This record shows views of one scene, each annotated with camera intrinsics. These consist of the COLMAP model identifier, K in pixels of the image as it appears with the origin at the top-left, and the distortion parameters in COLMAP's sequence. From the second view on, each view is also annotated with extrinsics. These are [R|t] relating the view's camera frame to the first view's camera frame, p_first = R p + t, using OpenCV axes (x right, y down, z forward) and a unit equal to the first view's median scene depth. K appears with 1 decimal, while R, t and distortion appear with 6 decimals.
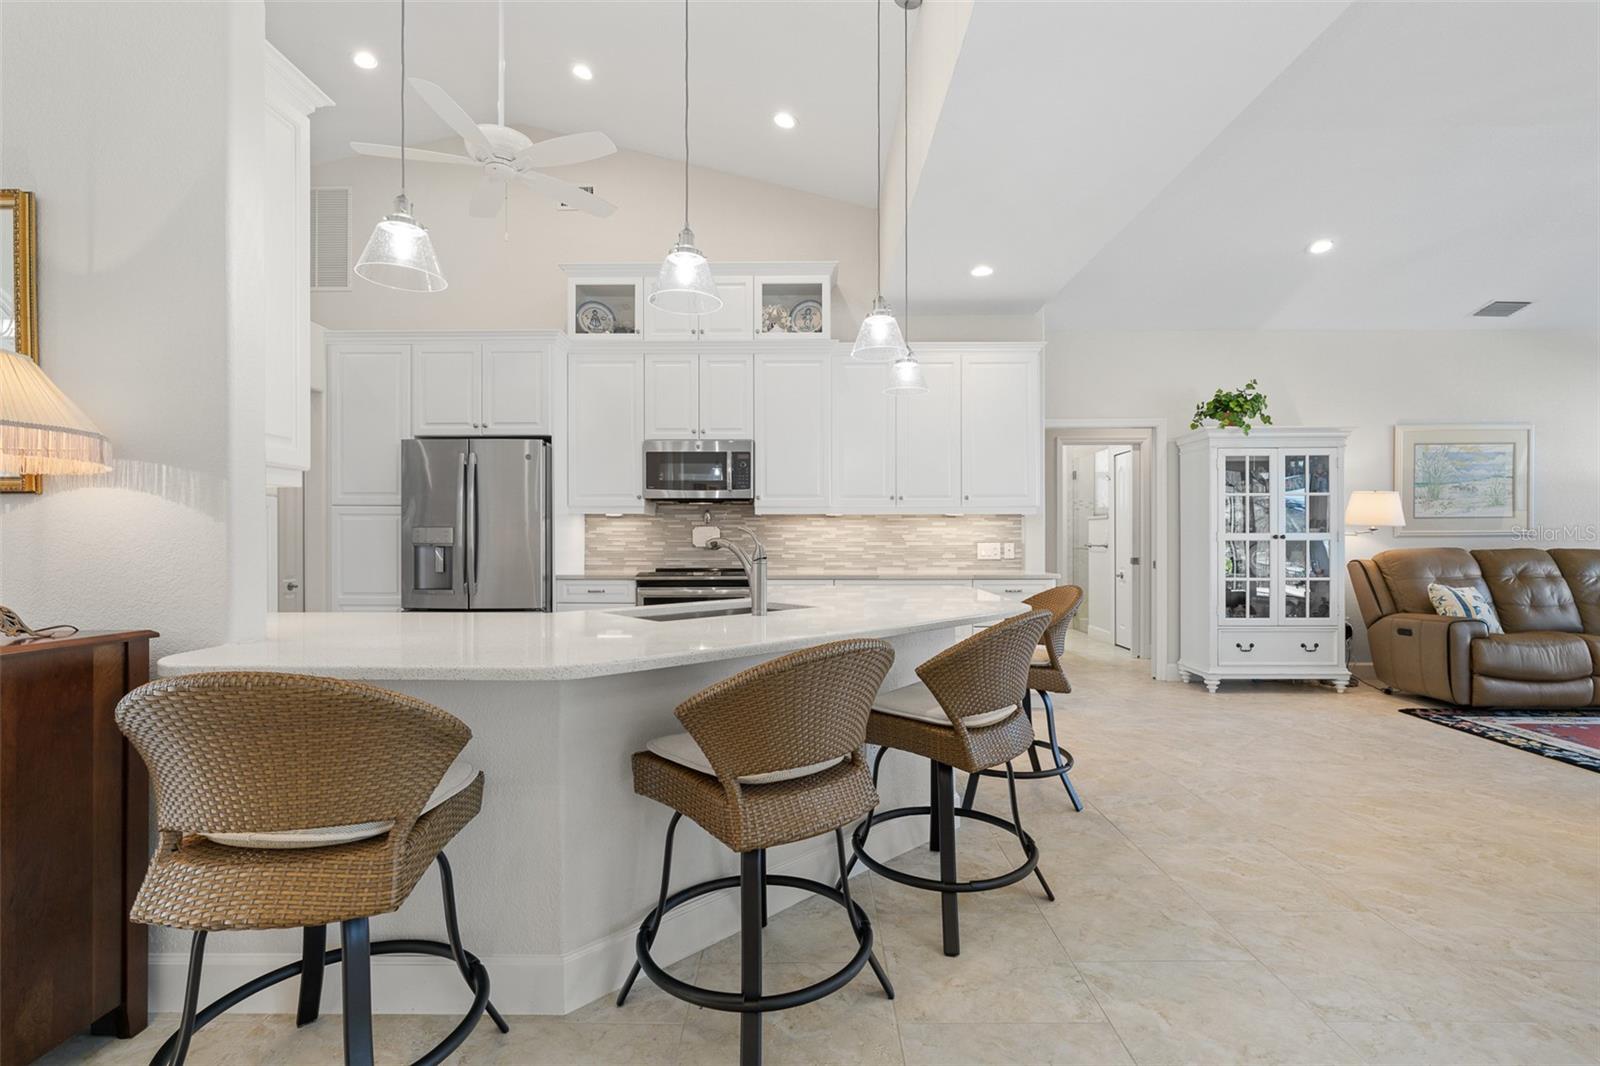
lens RADIAL K [[729.6, 0, 803.5], [0, 729.6, 535.1], [0, 0, 1]] dist [-0.004621, 0.000278]
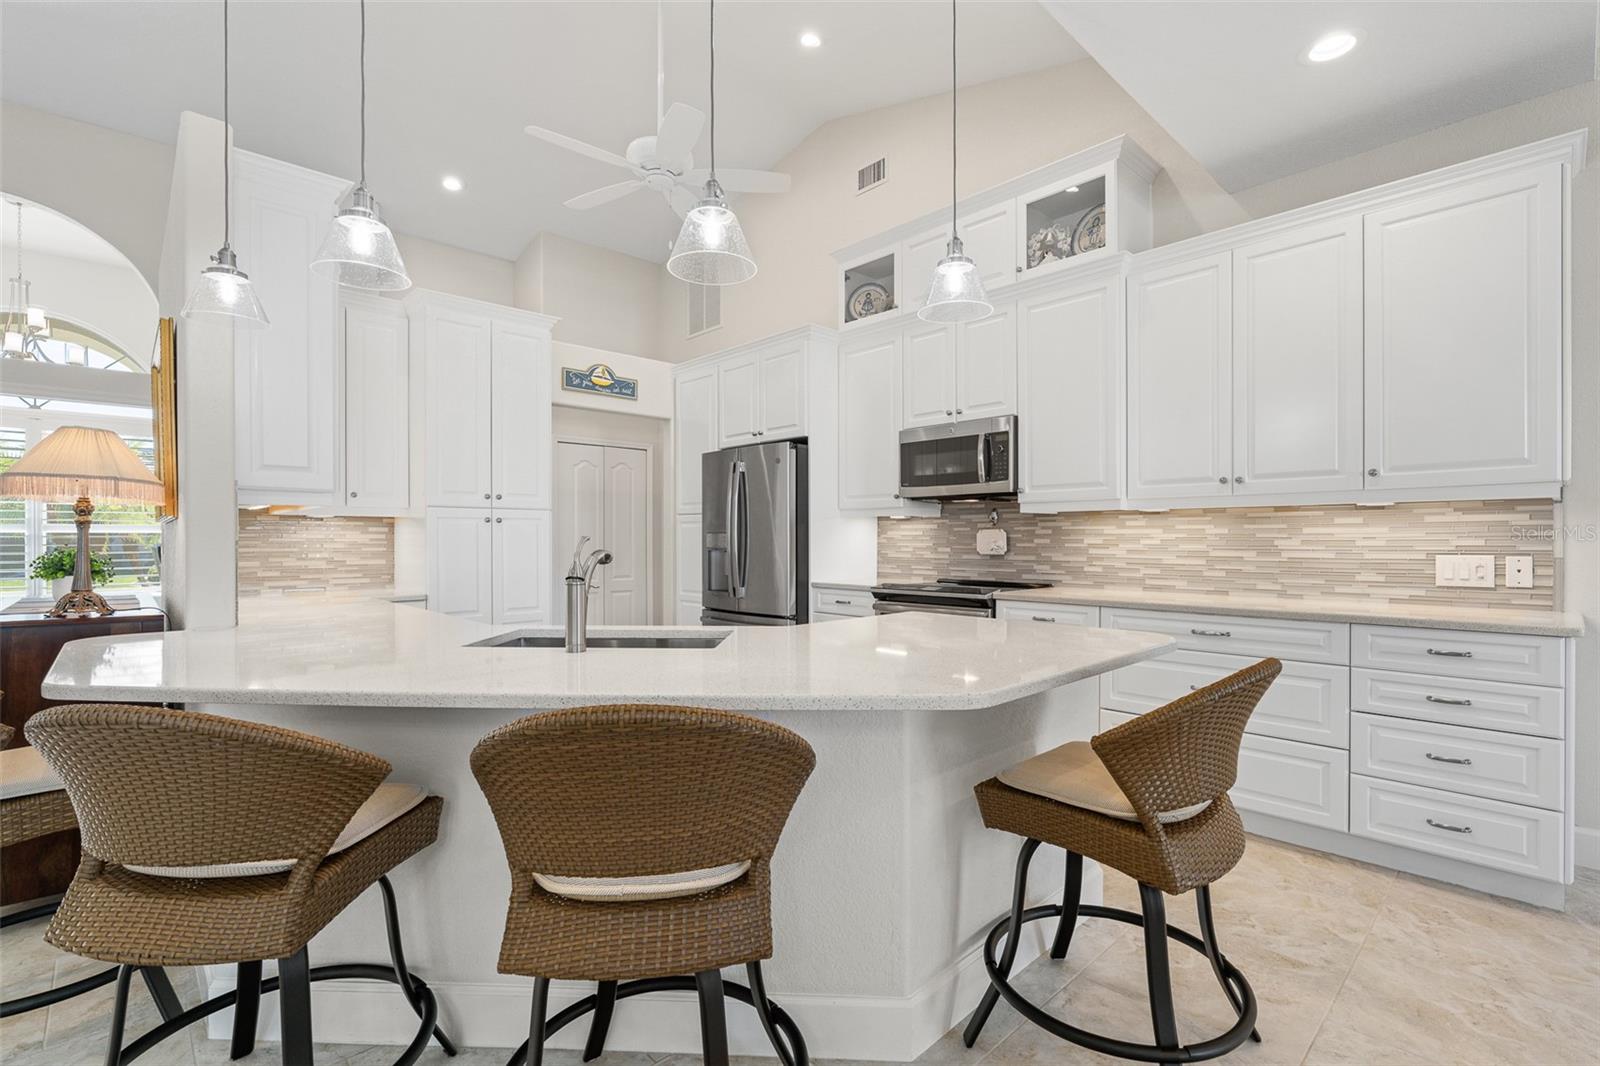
lens RADIAL K [[729.6, 0, 800.0], [0, 729.6, 543.9], [0, 0, 1]] dist [-0.004621, 0.000278]
pose [[0.692269, 0.005573, -0.721618, 0.306486], [0.003188, 0.999937, 0.010781, -0.004914], [0.721632, -0.009764, 0.692208, 0.295790]]
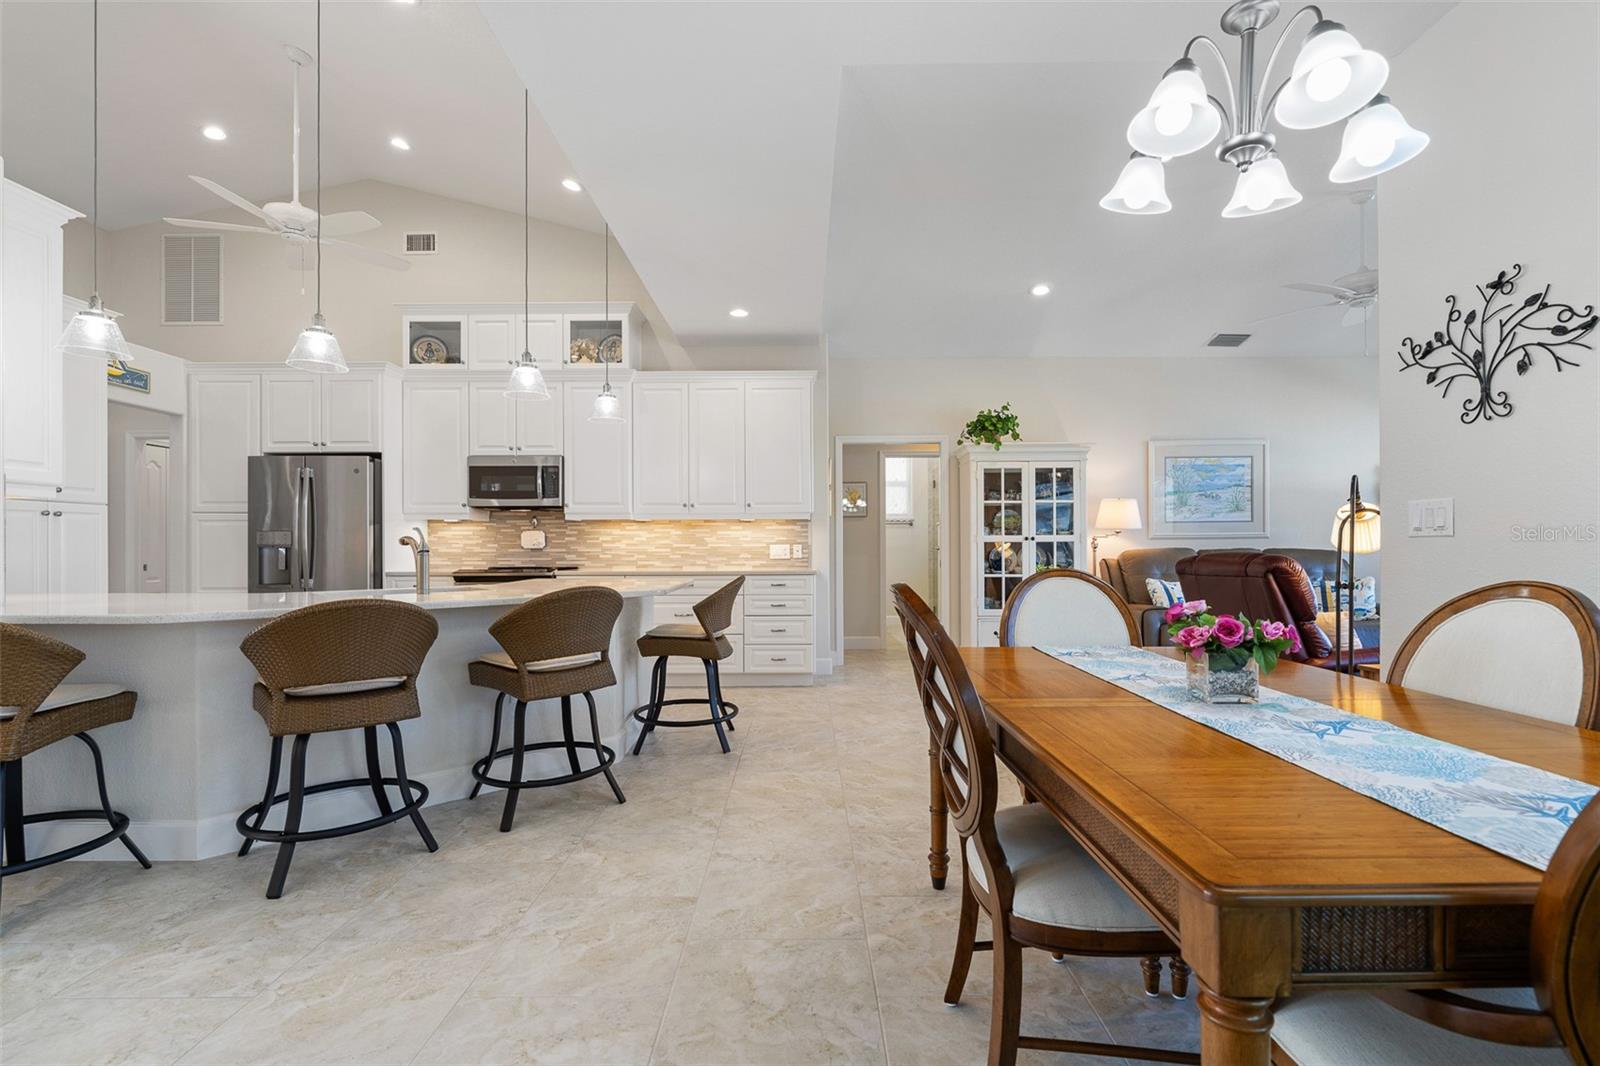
lens RADIAL K [[729.6, 0, 802.3], [0, 729.6, 542.4], [0, 0, 1]] dist [-0.004621, 0.000278]
pose [[0.999980, -0.001795, 0.006004, 0.288463], [0.001799, 0.999998, -0.000696, 0.008620], [-0.006003, 0.000707, 0.999982, -0.152072]]
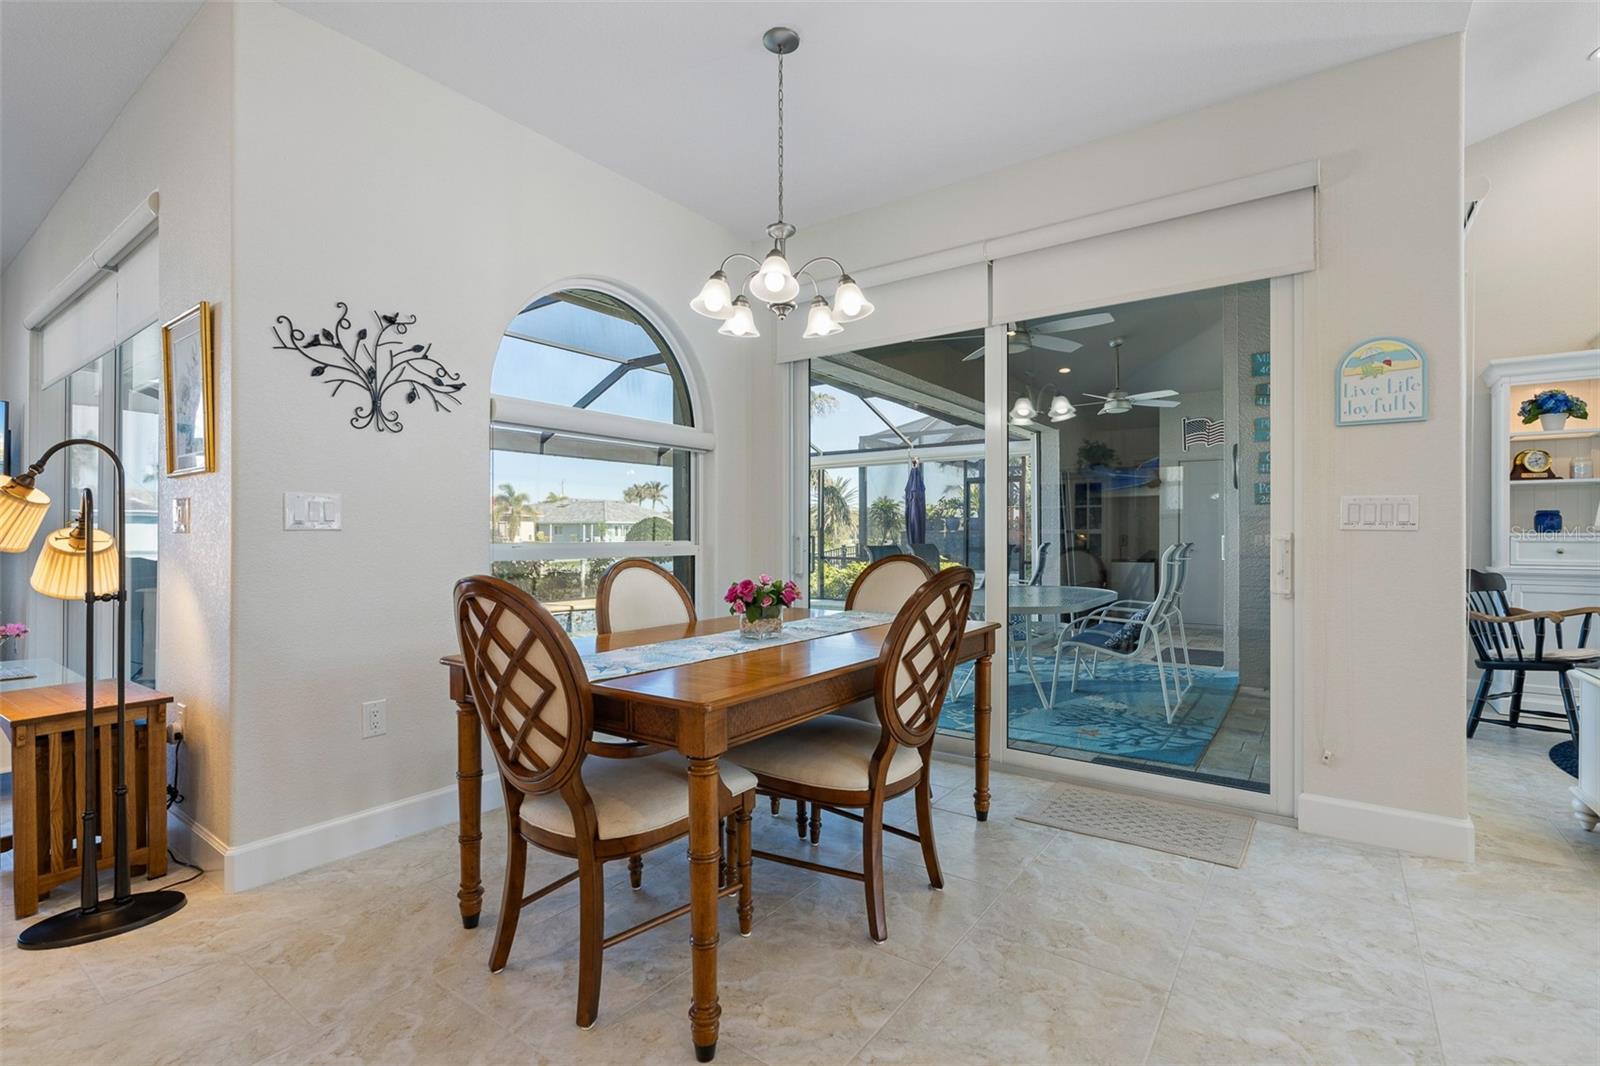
lens RADIAL K [[729.6, 0, 801.5], [0, 729.6, 534.3], [0, 0, 1]] dist [-0.004621, 0.000278]
pose [[-0.812008, 0.002003, 0.583642, 0.172619], [-0.002090, 0.999978, -0.006340, 0.010059], [-0.583642, -0.006368, -0.811986, 0.497284]]
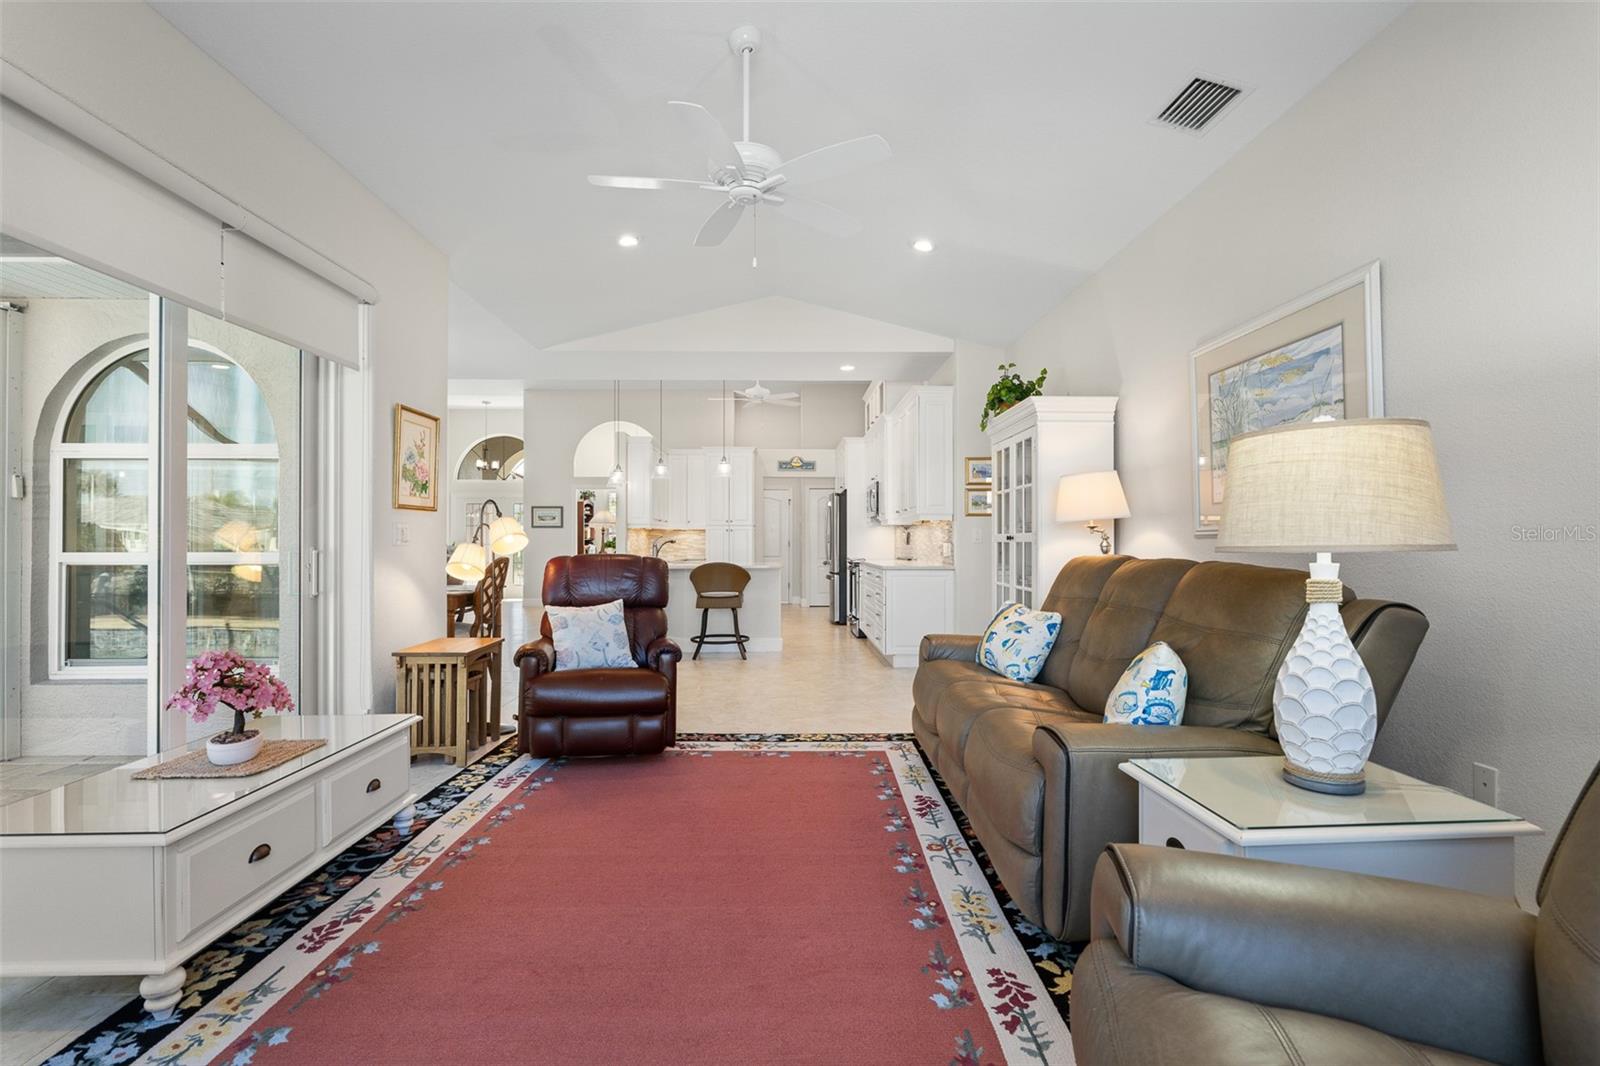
lens RADIAL K [[729.6, 0, 800.9], [0, 729.6, 534.6], [0, 0, 1]] dist [-0.004621, 0.000278]
pose [[0.039322, -0.006530, -0.999205, 1.529419], [0.005707, 0.999964, -0.006310, 0.002625], [0.999210, -0.005454, 0.039358, 0.714328]]
